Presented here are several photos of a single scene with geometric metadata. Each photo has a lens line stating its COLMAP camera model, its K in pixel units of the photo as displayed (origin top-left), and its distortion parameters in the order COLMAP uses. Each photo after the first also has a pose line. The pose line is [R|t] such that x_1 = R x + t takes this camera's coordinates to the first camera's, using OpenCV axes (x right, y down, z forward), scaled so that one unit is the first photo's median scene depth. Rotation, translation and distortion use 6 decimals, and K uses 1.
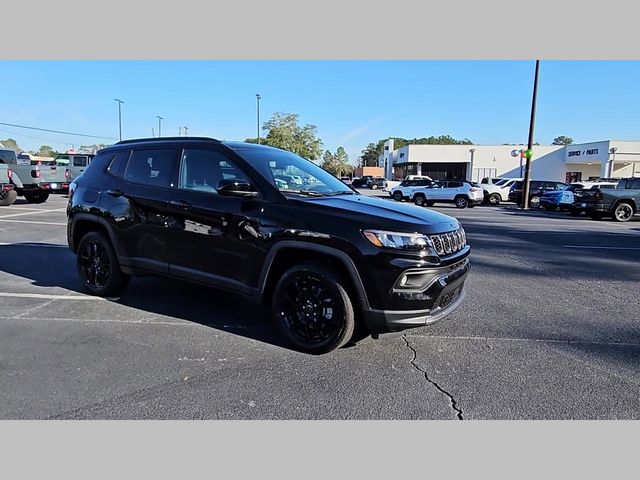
lens RADIAL K [[440.0, 0, 308.0], [0, 440.0, 243.4], [0, 0, 1]] dist [0.008461, -0.006543]
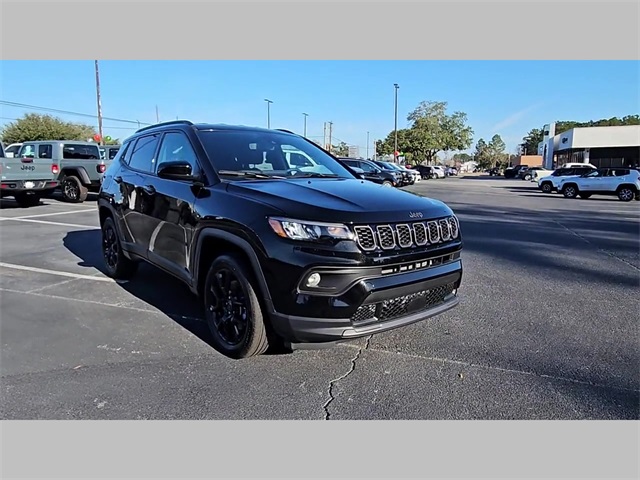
lens RADIAL K [[440.0, 0, 307.1], [0, 440.0, 240.7], [0, 0, 1]] dist [0.008461, -0.006543]
pose [[0.944316, 0.033655, -0.327314, 0.272653], [-0.030633, 0.999427, 0.014385, 0.000504], [0.327610, -0.003558, 0.944806, 0.137885]]
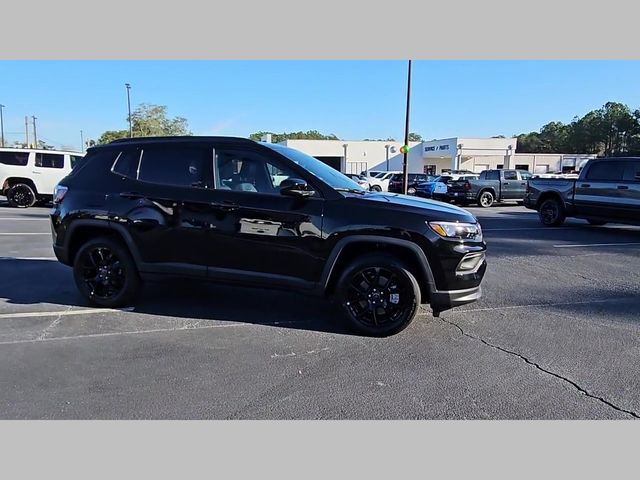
lens RADIAL K [[440.0, 0, 308.7], [0, 440.0, 245.1], [0, 0, 1]] dist [0.008461, -0.006543]
pose [[0.957009, -0.059077, 0.283978, -0.291293], [0.054316, 0.998220, 0.024615, -0.009680], [-0.284927, -0.008132, 0.958515, -0.001153]]
